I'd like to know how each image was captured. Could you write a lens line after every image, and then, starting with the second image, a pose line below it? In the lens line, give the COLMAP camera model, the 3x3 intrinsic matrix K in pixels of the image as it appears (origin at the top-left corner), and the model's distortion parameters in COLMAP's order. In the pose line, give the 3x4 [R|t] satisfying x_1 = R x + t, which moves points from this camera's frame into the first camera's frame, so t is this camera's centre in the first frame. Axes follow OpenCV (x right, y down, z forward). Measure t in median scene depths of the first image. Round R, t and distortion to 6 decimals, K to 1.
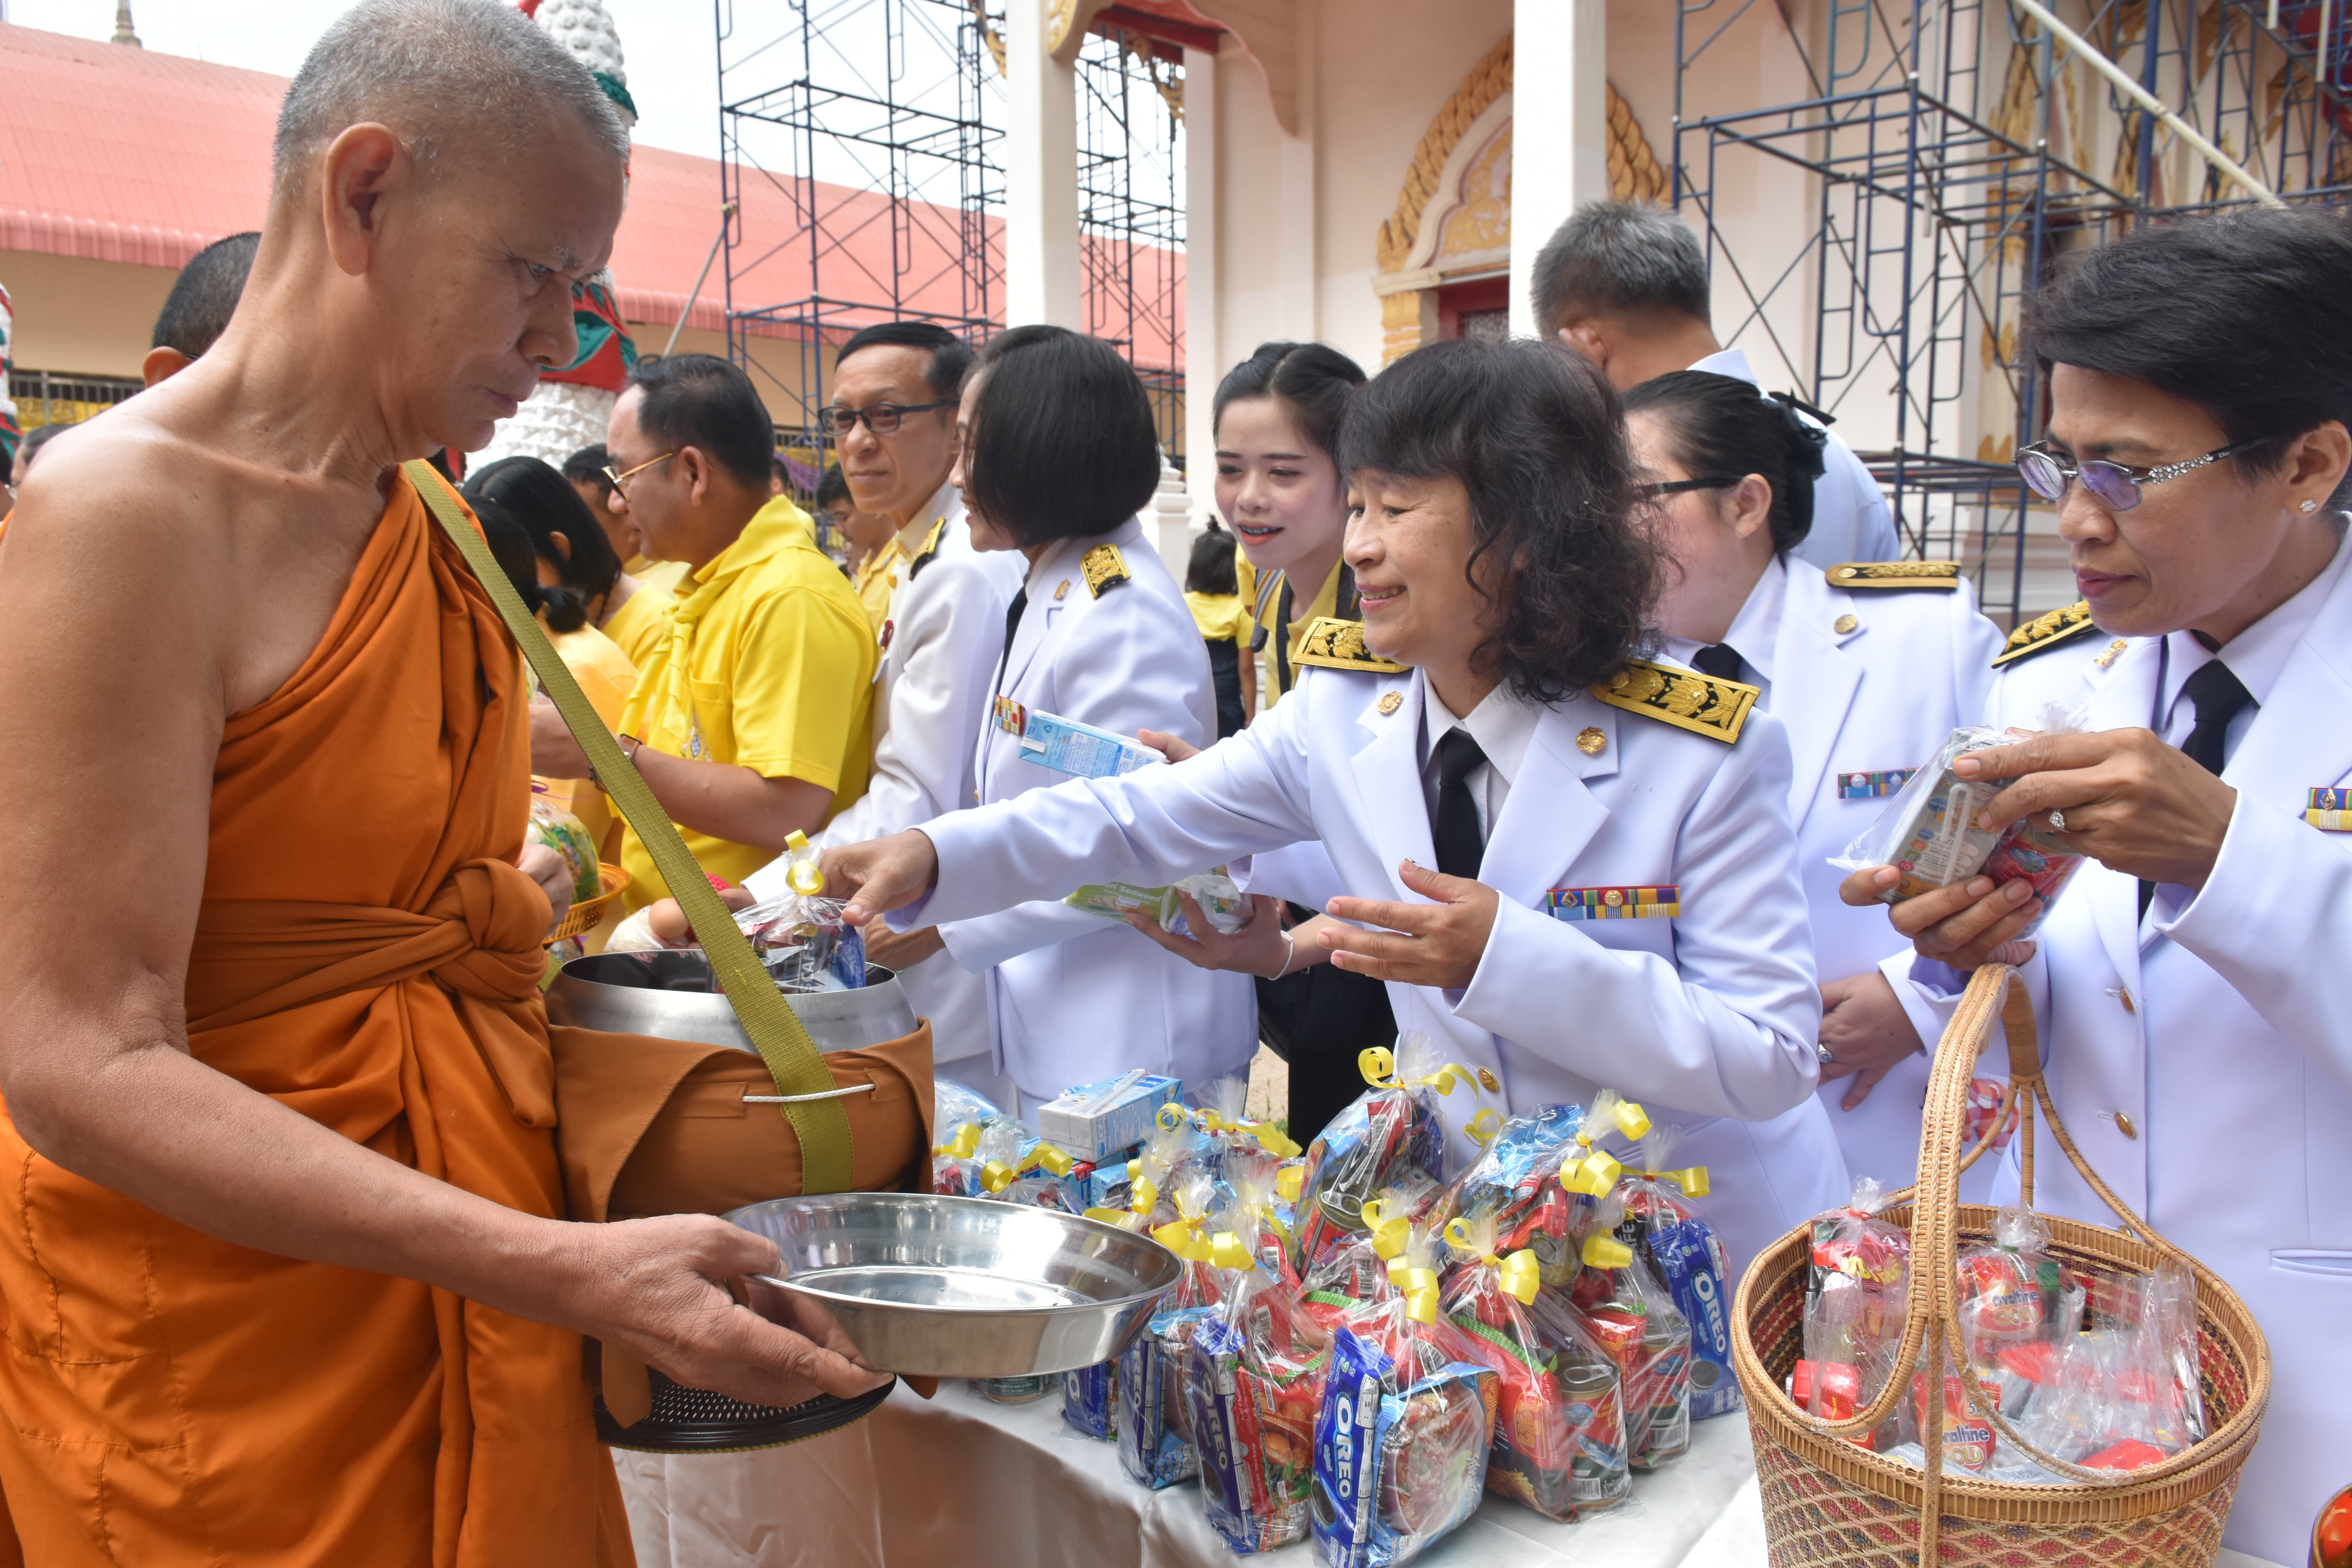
lens RADIAL K [[1791.5, 0, 1167.0], [0, 1791.5, 781.1], [0, 0, 1]] dist [-0.016333, -0.000679]
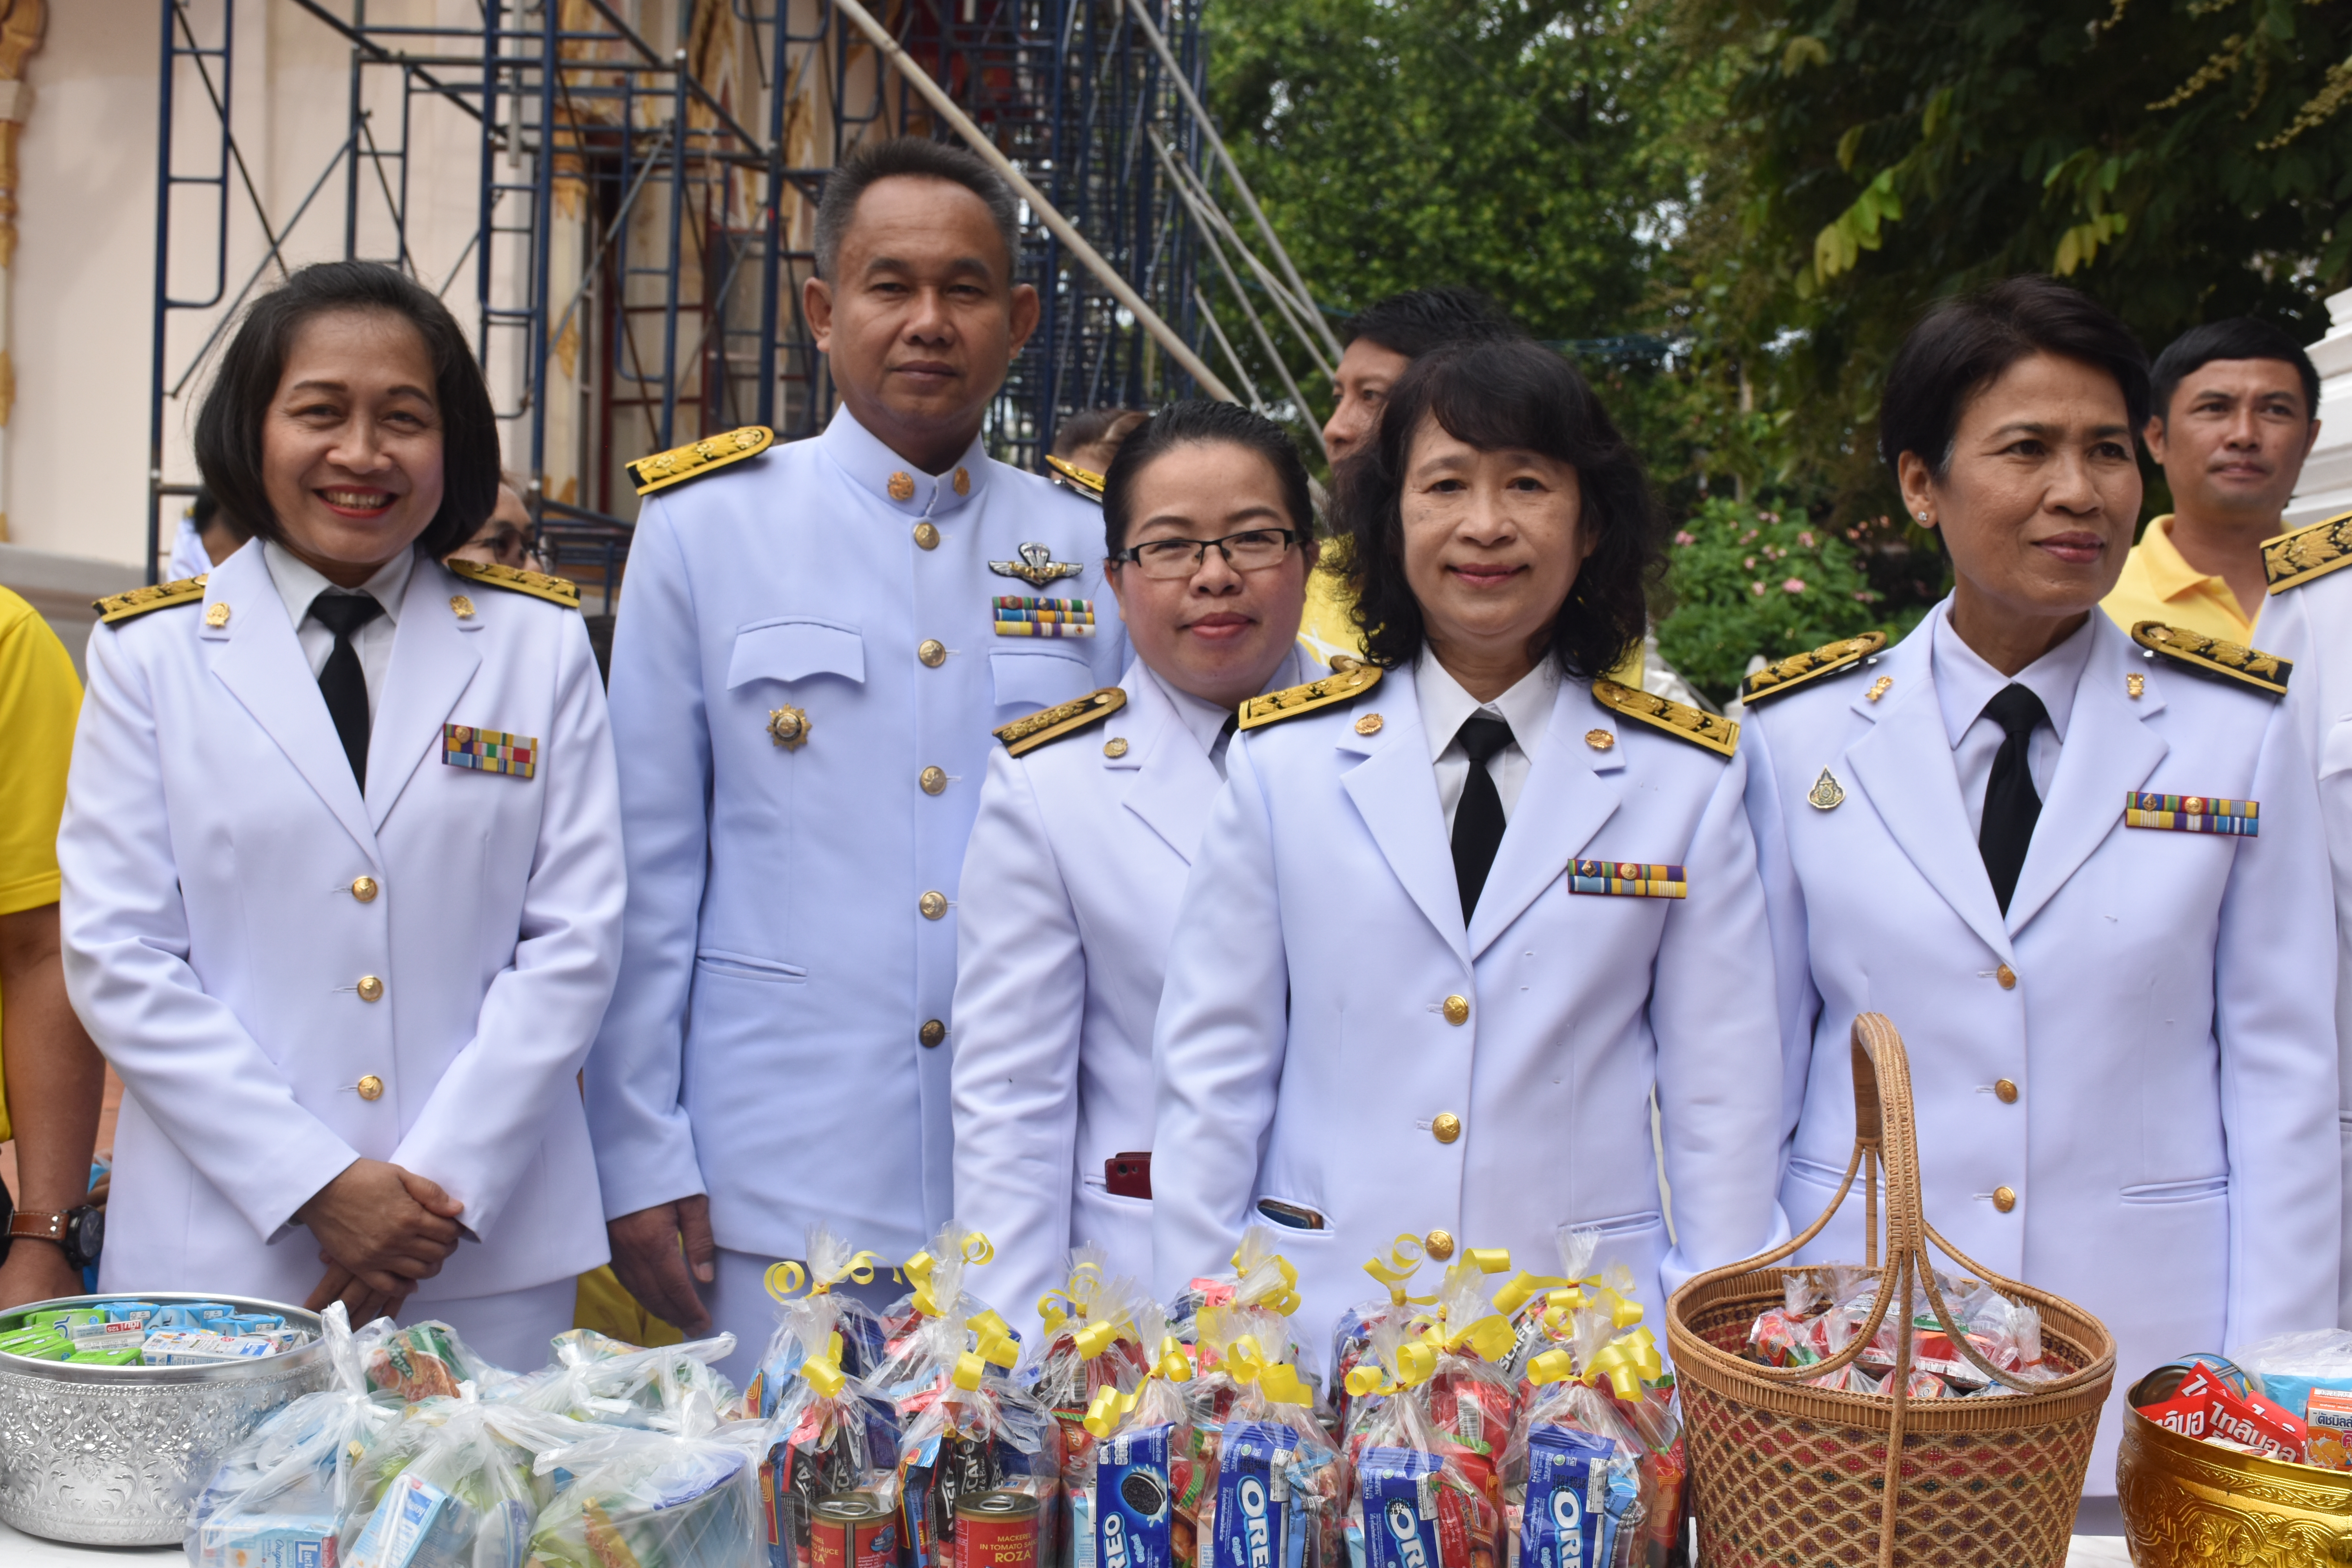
lens RADIAL K [[3215.8, 0, 1176.0], [0, 3215.8, 784.0], [0, 0, 1]] dist [0.007956, 0.022371]
pose [[0.768238, 0.014851, 0.639992, -0.145834], [0.040435, 0.996609, -0.071664, 0.010712], [-0.638886, 0.080933, 0.765033, -0.026031]]
